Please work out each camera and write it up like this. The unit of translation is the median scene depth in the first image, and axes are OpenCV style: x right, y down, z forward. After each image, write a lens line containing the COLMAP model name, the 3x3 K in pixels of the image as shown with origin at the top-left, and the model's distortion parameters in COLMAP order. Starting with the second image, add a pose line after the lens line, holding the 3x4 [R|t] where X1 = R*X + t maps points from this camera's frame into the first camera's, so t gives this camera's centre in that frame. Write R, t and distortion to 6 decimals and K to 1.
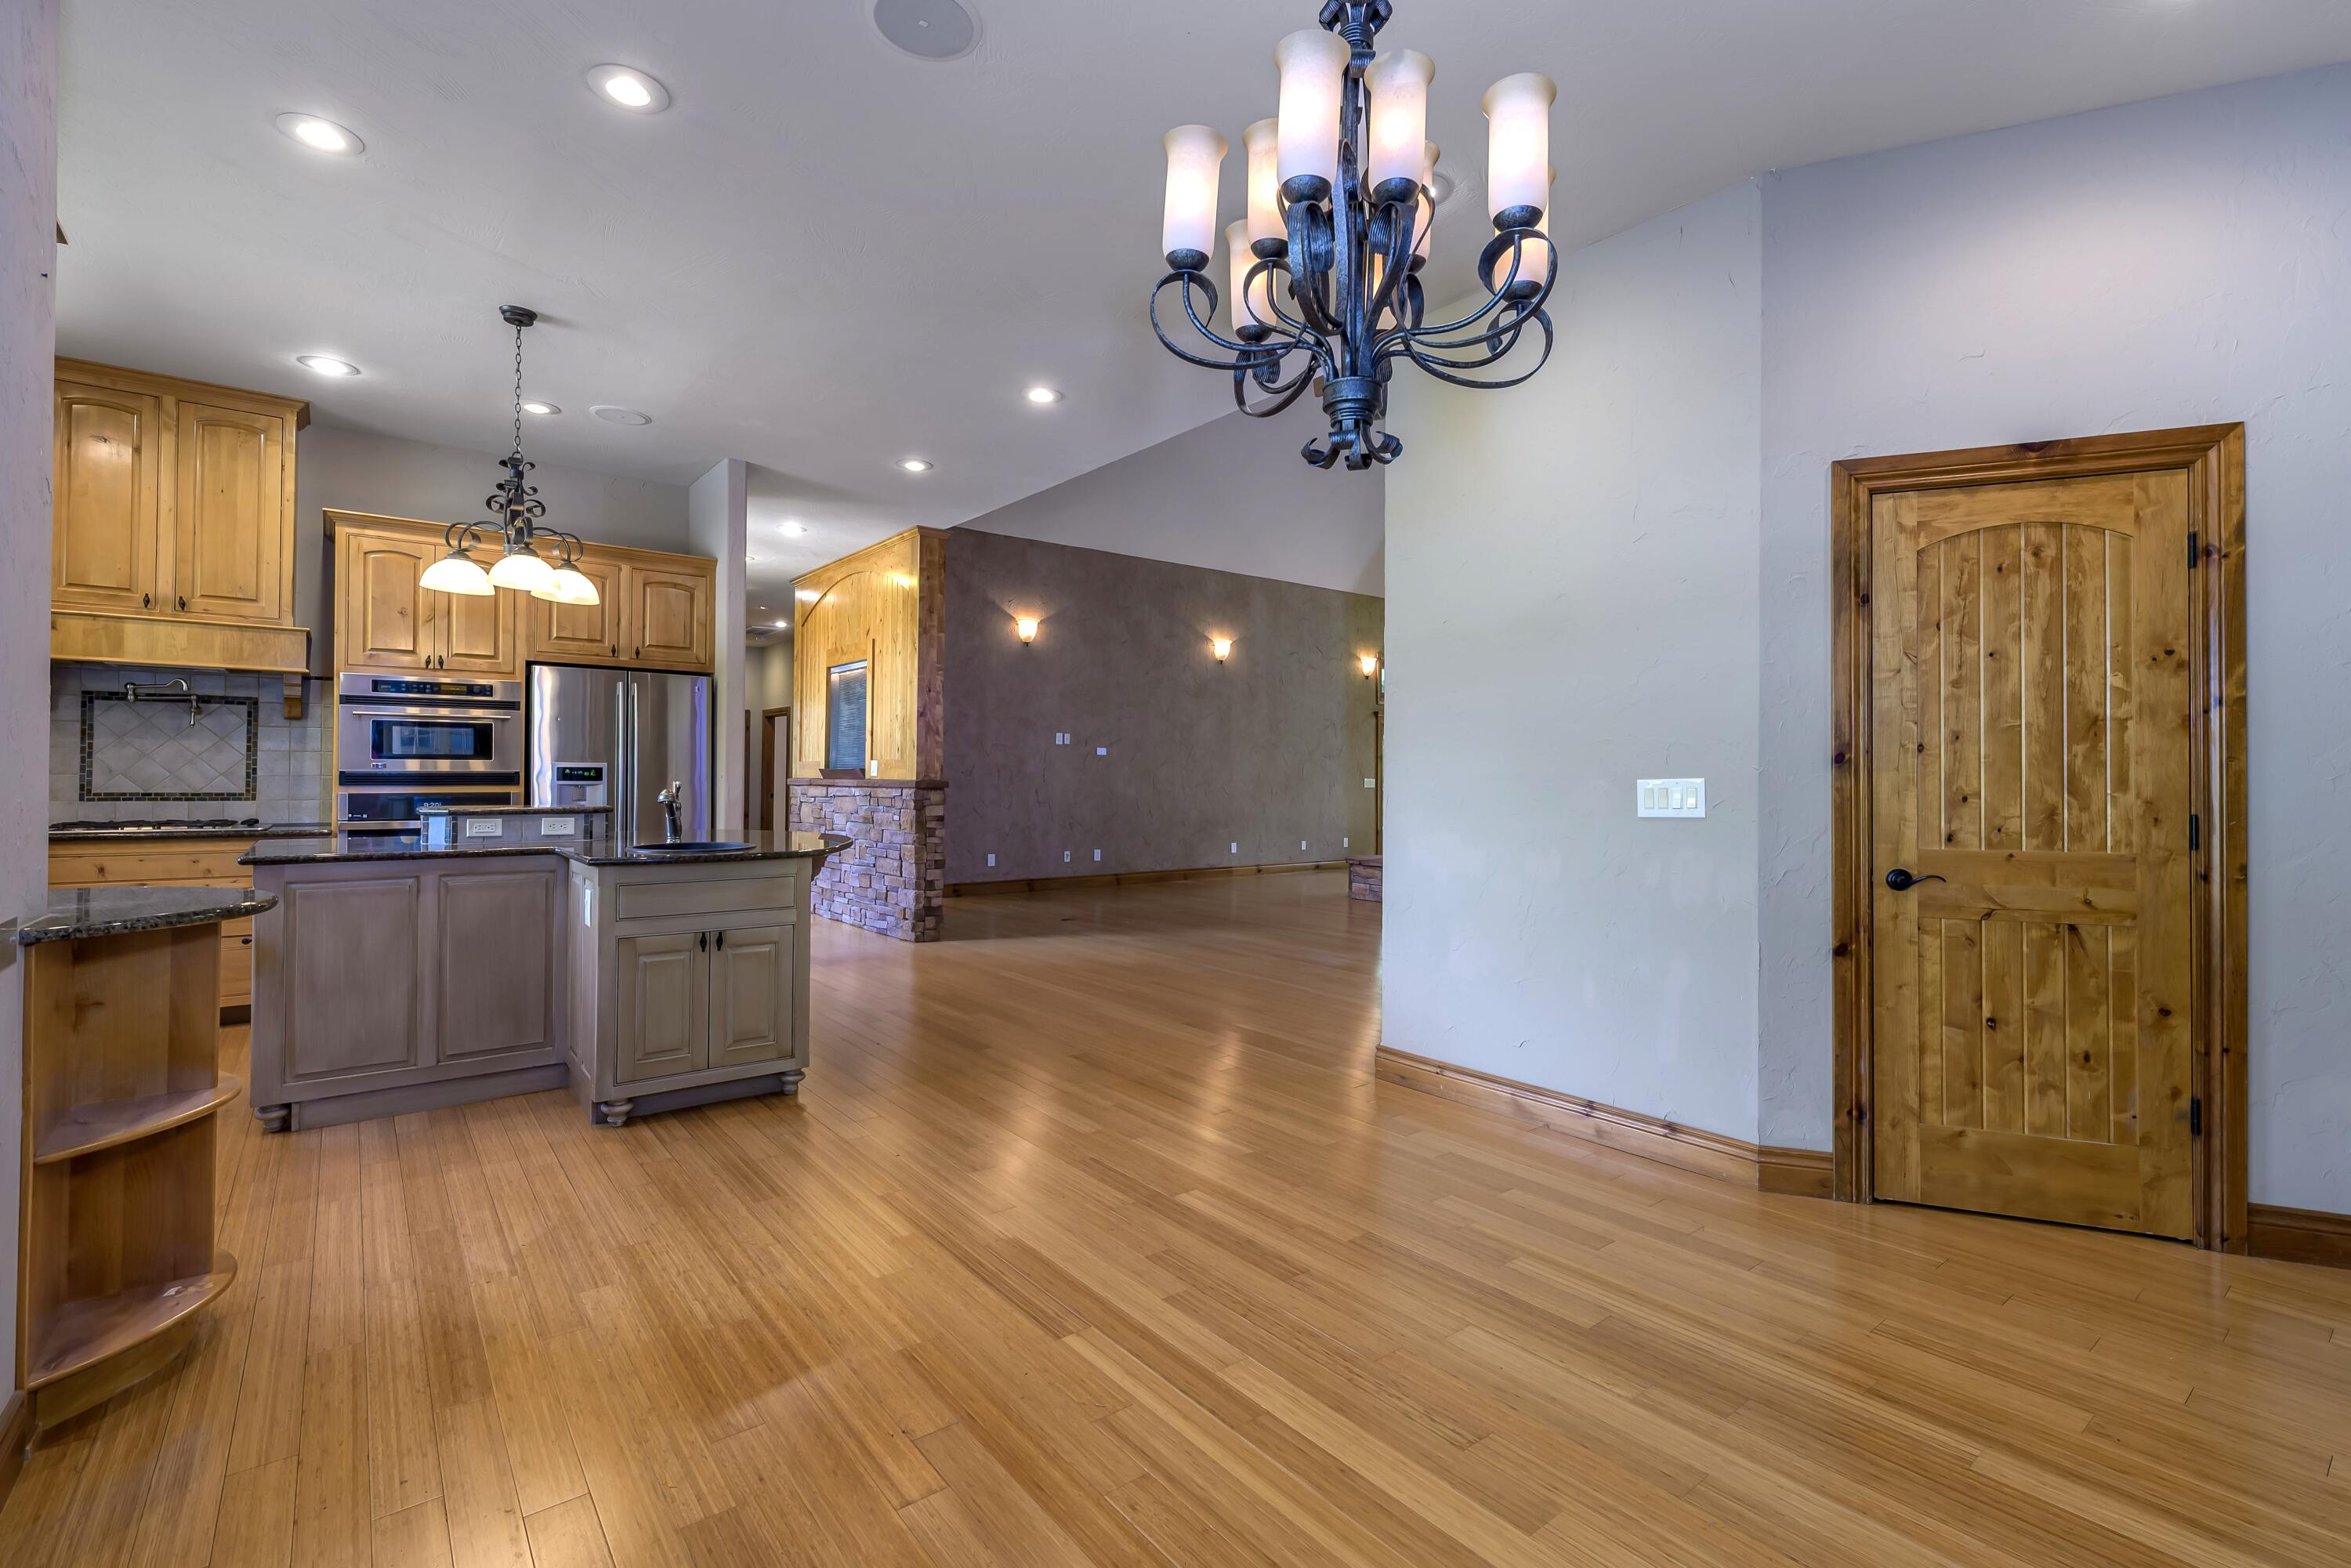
lens RADIAL K [[1037.6, 0, 1176.8], [0, 1037.6, 771.0], [0, 0, 1]] dist [-0.005458, -0.000241]
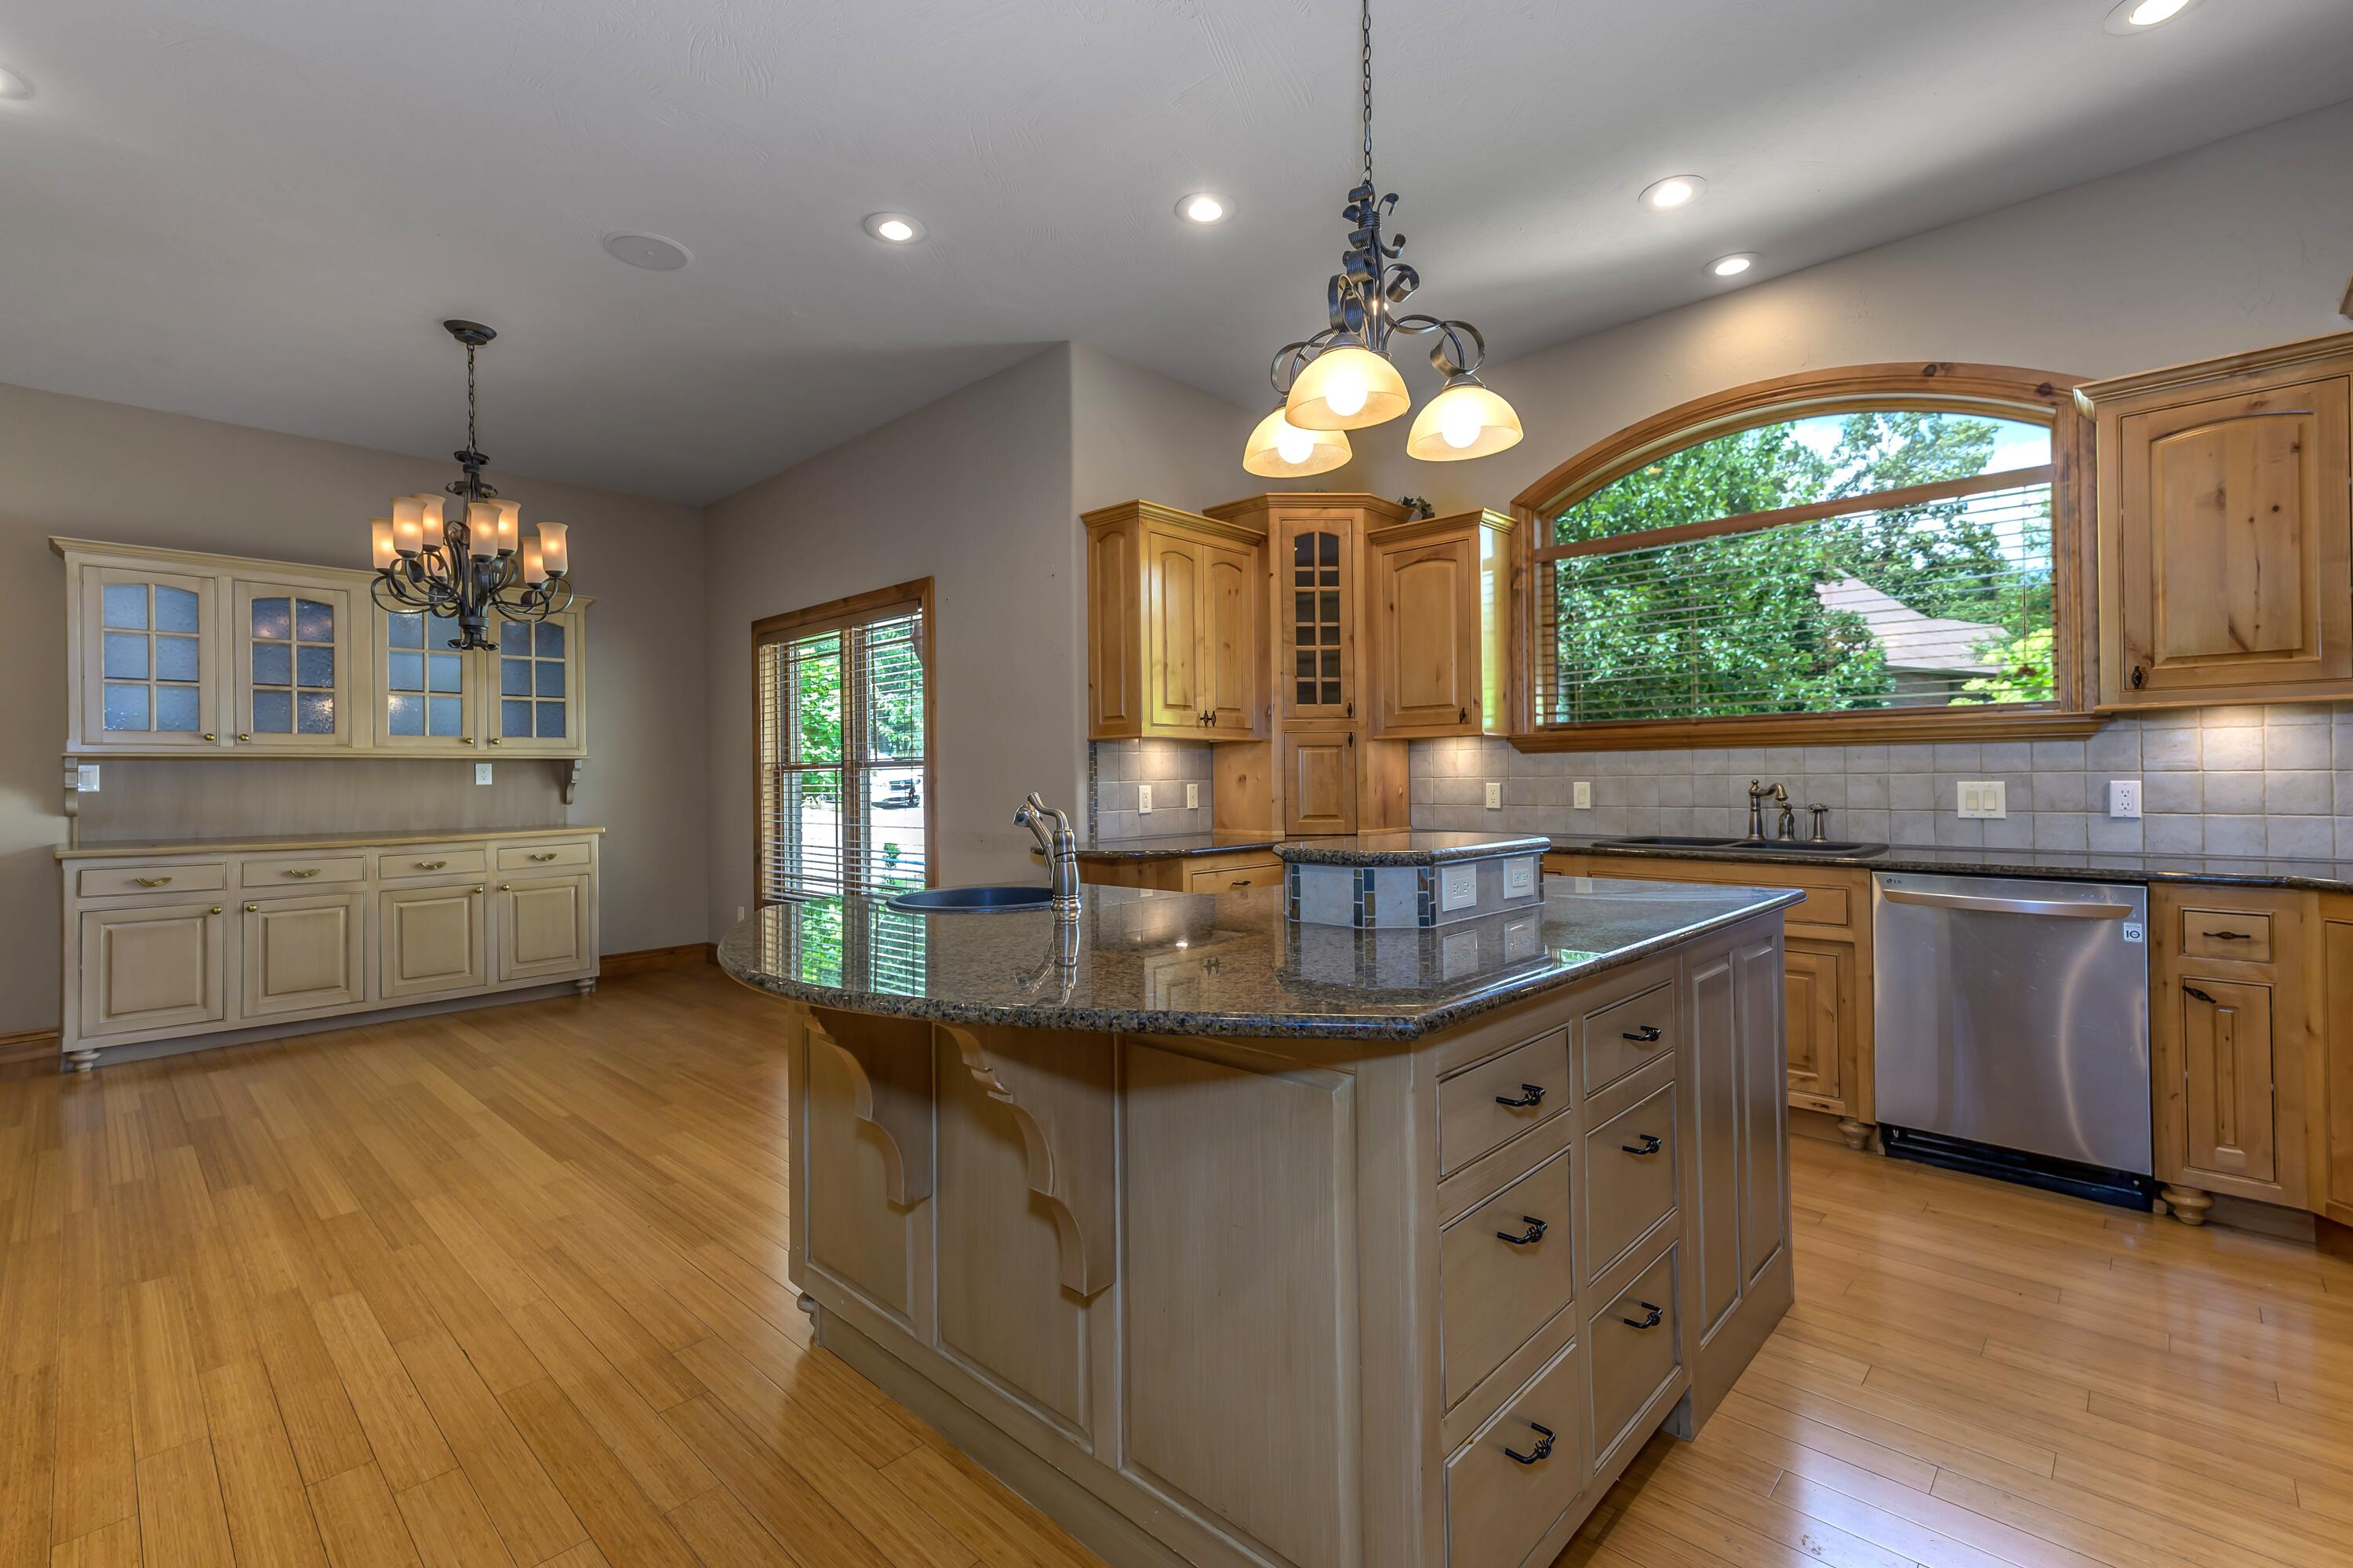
lens RADIAL K [[1038.6, 0, 1185.5], [0, 1038.6, 768.5], [0, 0, 1]] dist [-0.005458, -0.000241]
pose [[-0.990138, 0.001361, -0.140086, -0.367862], [0.003222, 0.999910, -0.013059, 0.006339], [0.140055, -0.013381, -0.990053, 1.199372]]
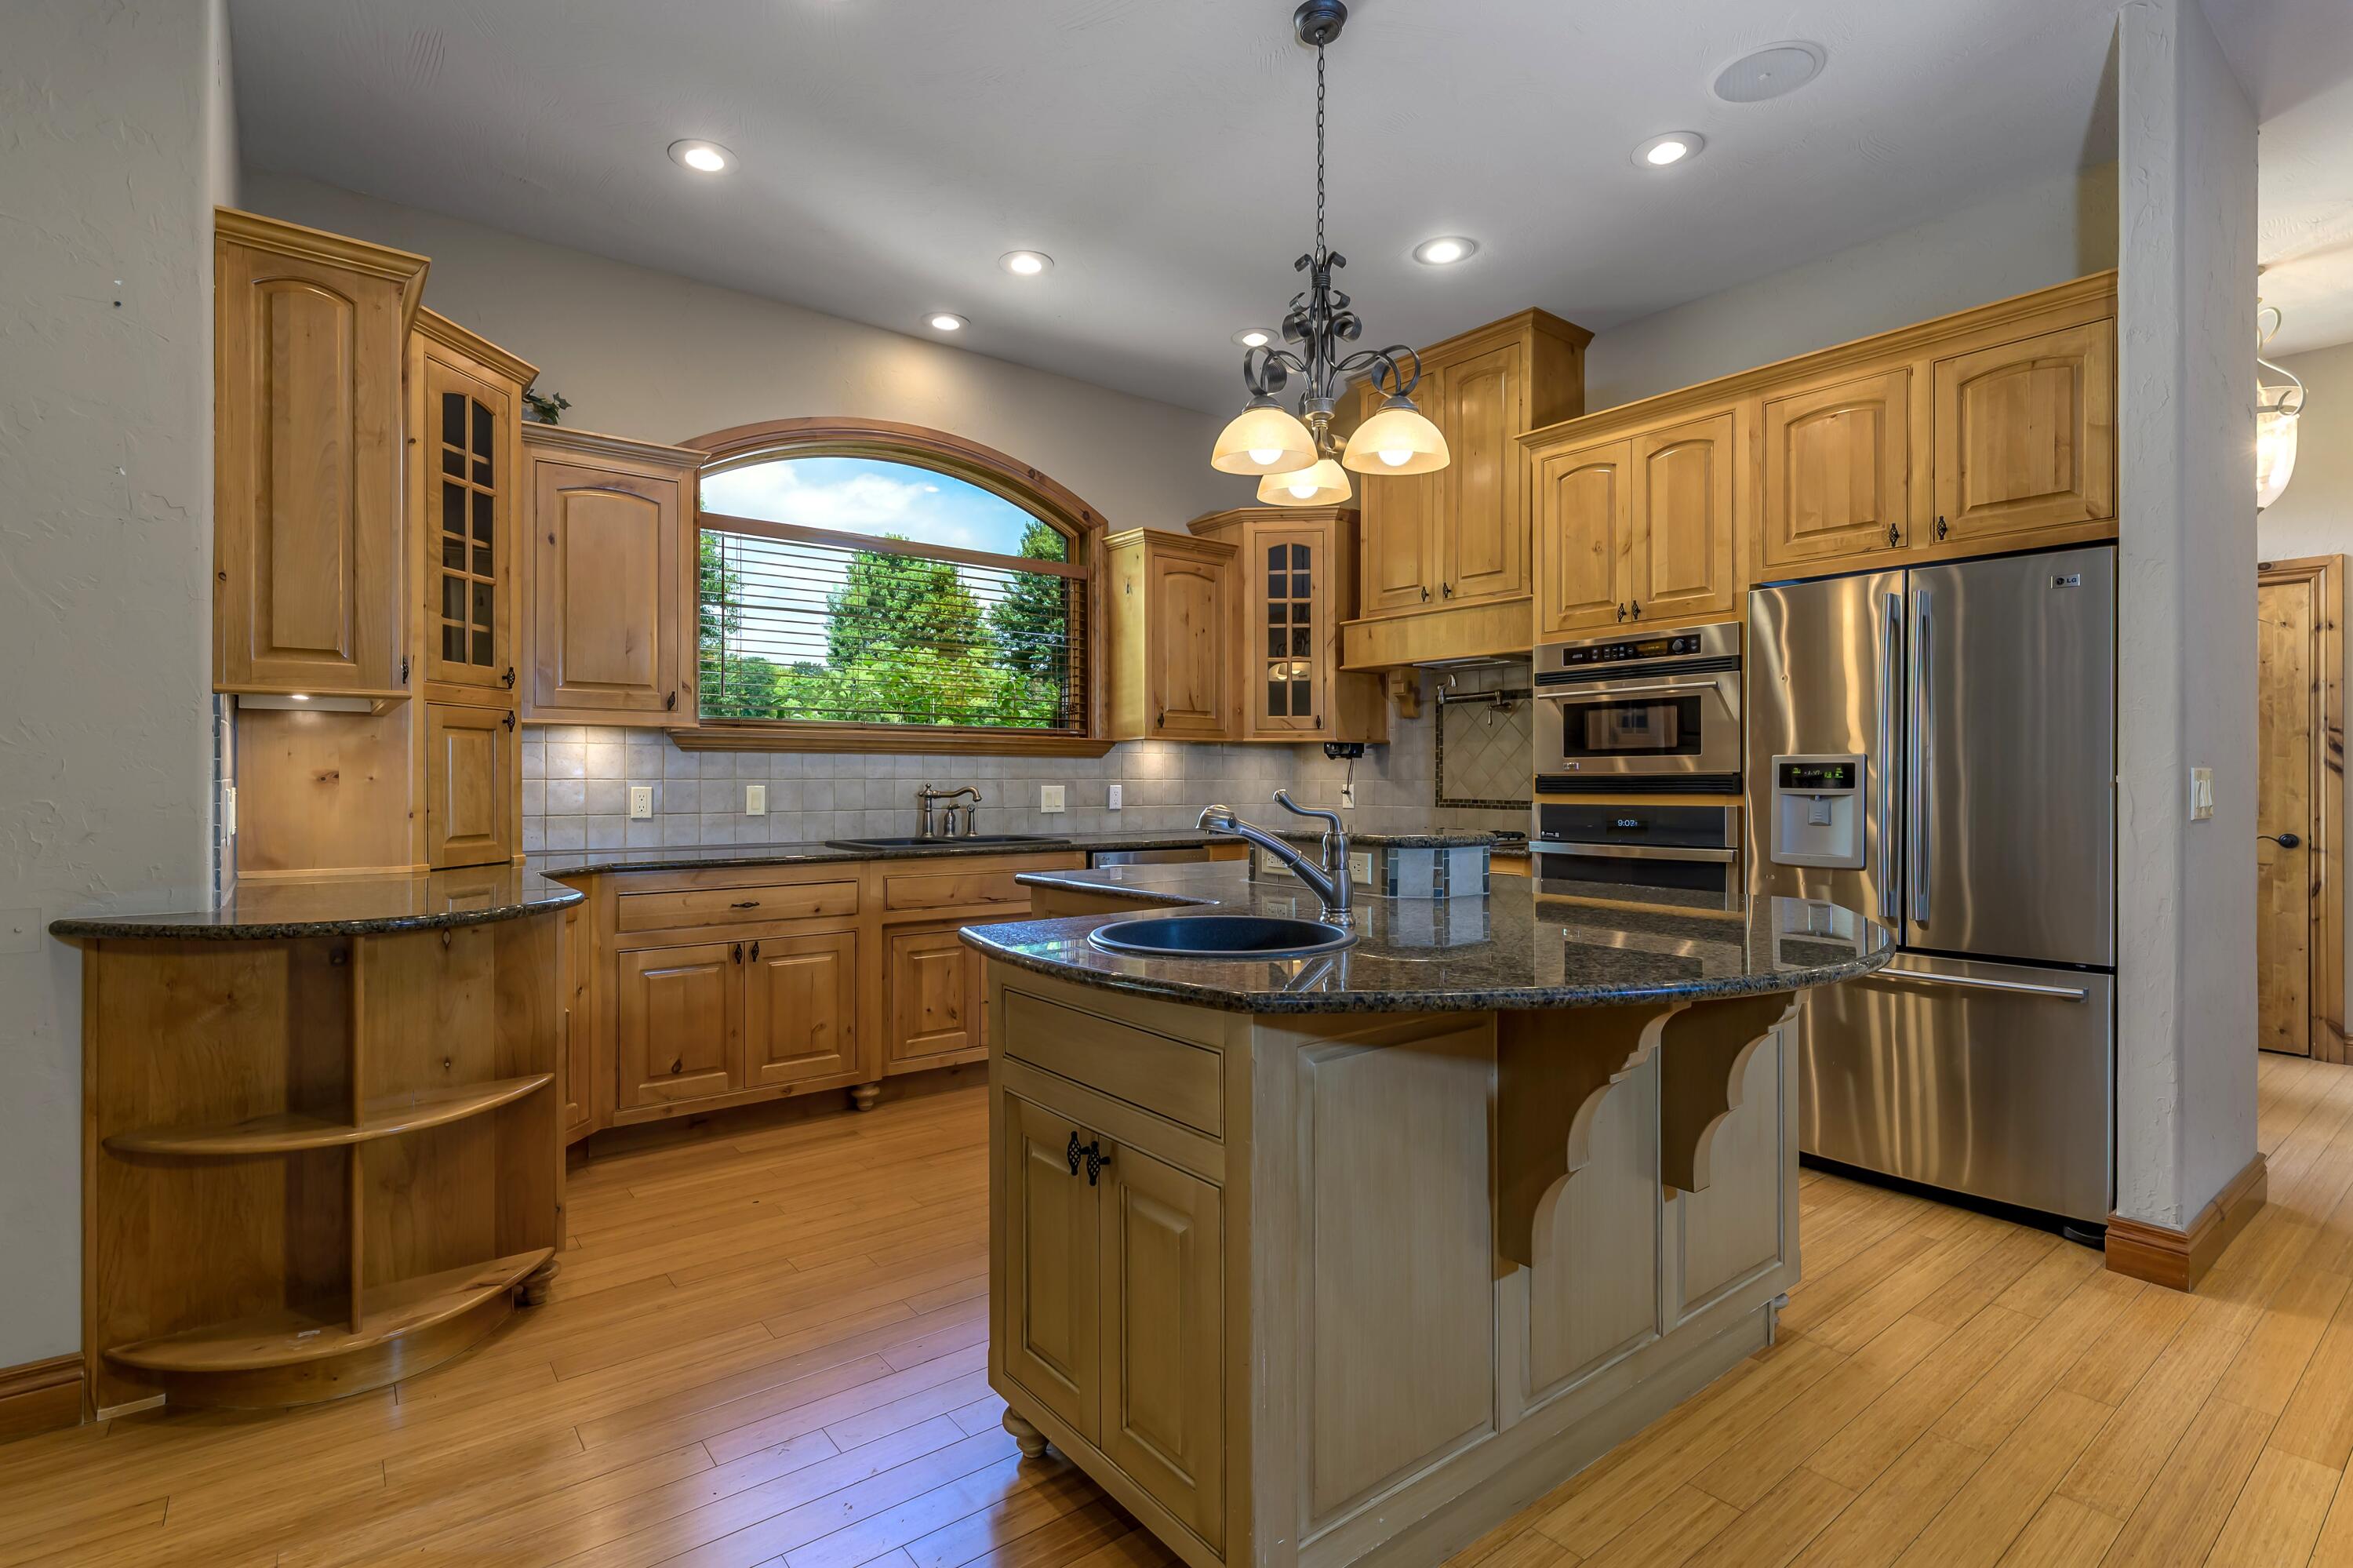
lens RADIAL K [[1105.1, 0, 1183.6], [0, 1105.1, 775.8], [0, 0, 1]] dist [-0.001312, -0.000124]
pose [[-0.002091, -0.009903, -0.999949, 0.004495], [0.002060, 0.999949, -0.009907, 0.008839], [0.999996, -0.002081, -0.002070, 0.732043]]
